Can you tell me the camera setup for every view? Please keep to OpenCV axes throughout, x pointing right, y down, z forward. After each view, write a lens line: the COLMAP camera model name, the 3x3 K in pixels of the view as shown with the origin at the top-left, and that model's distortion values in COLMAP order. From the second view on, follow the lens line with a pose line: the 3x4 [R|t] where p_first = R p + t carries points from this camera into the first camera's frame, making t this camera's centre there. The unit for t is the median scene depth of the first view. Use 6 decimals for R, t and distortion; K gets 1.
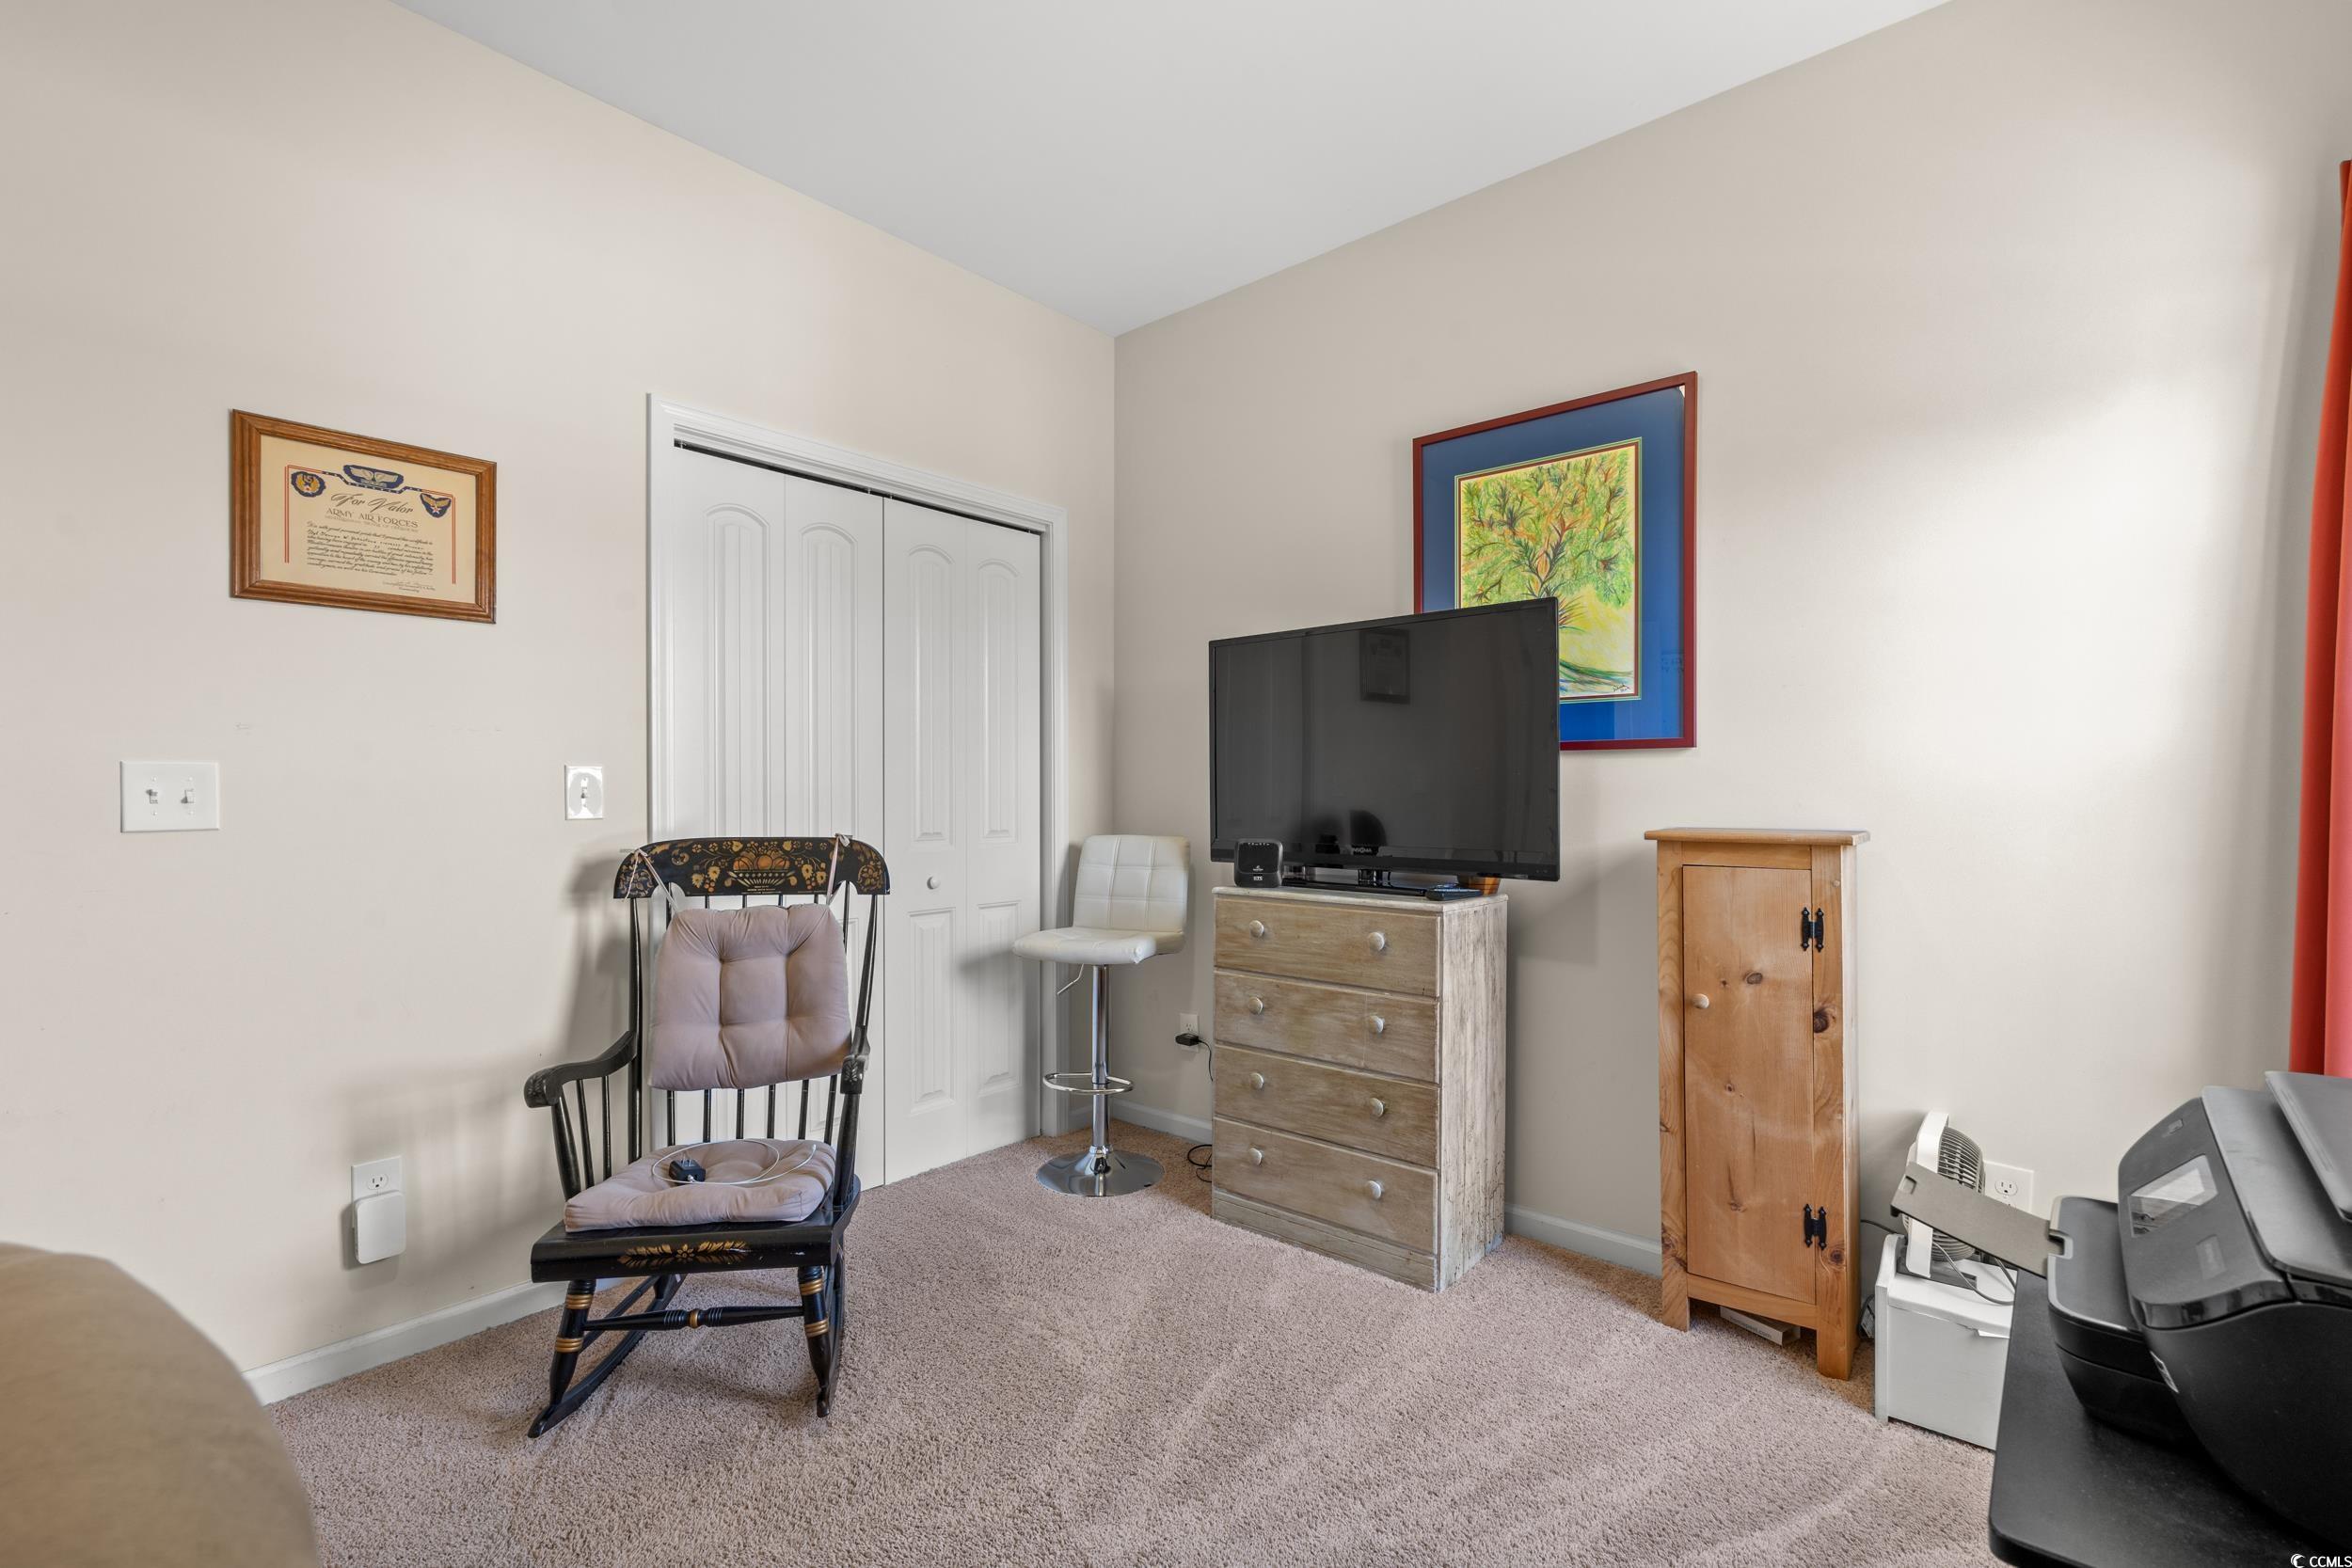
lens RADIAL K [[1028.8, 0, 1159.9], [0, 1028.8, 783.4], [0, 0, 1]] dist [-0.003461, 0.000333]
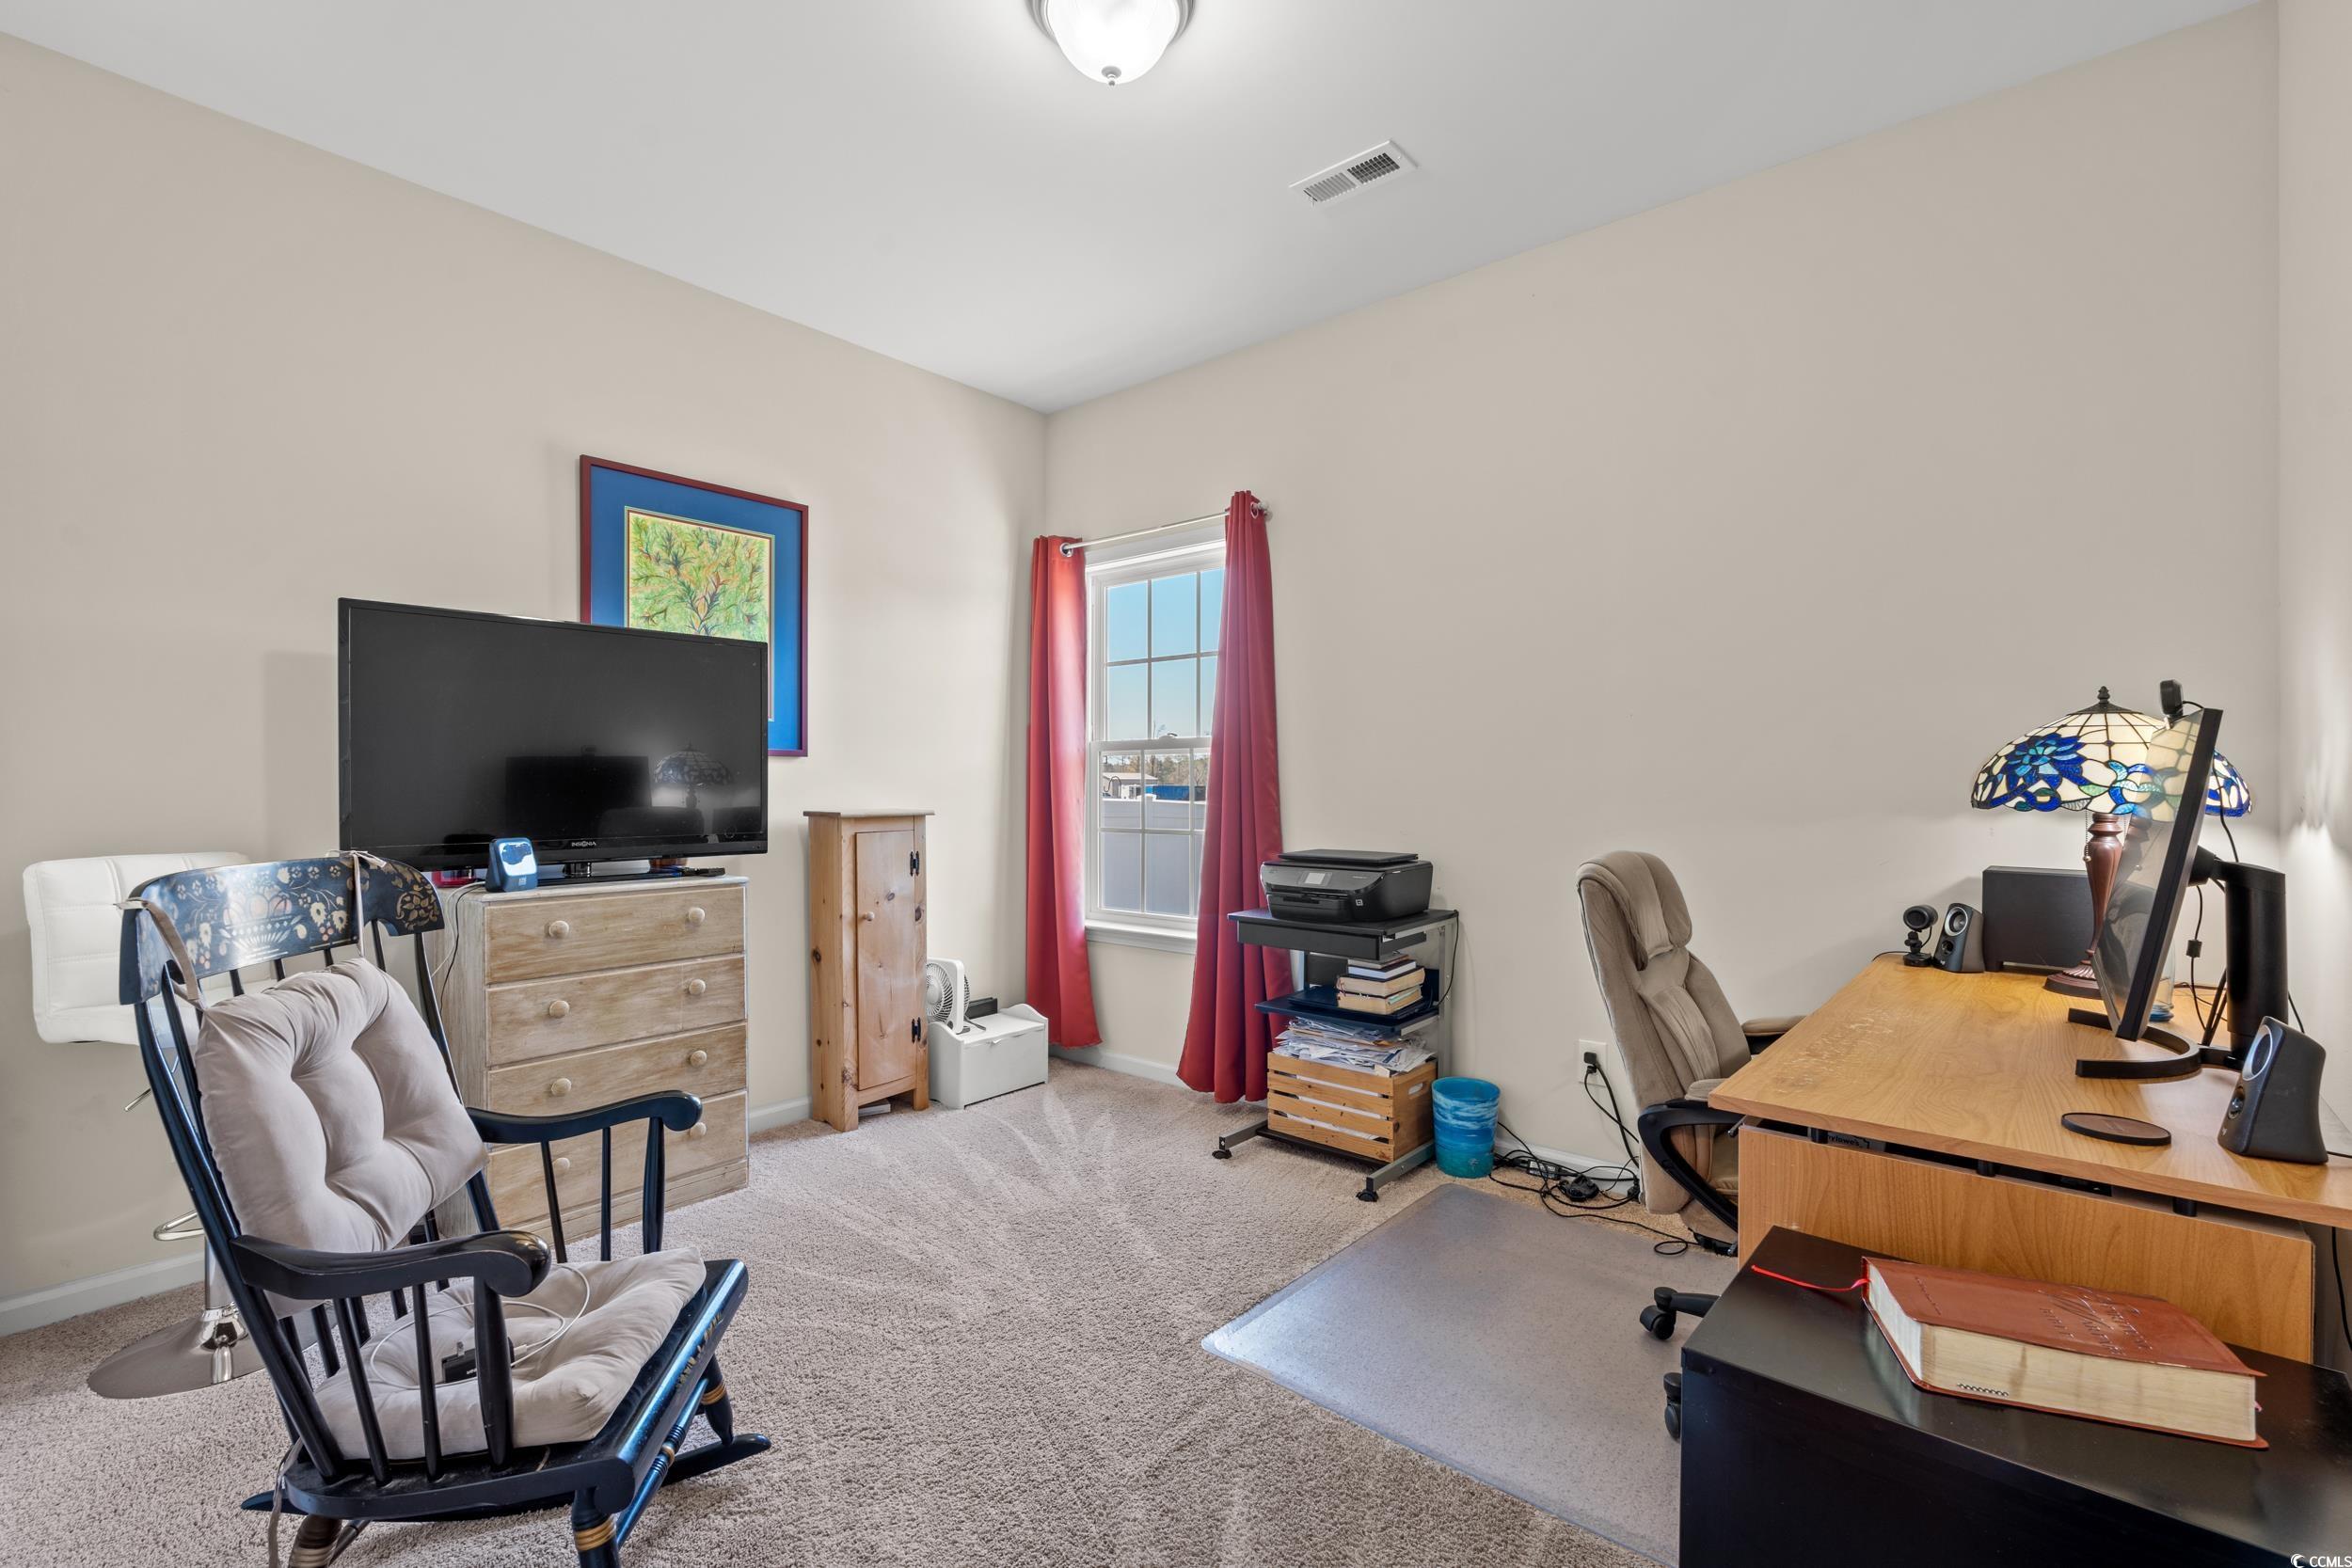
lens RADIAL K [[1028.8, 0, 1154.3], [0, 1028.8, 776.6], [0, 0, 1]] dist [-0.003461, 0.000333]
pose [[0.004767, 0.010173, 0.999937, -0.915049], [-0.001097, 0.999948, -0.010168, 0.007565], [-0.999988, -0.001048, 0.004778, 0.460551]]
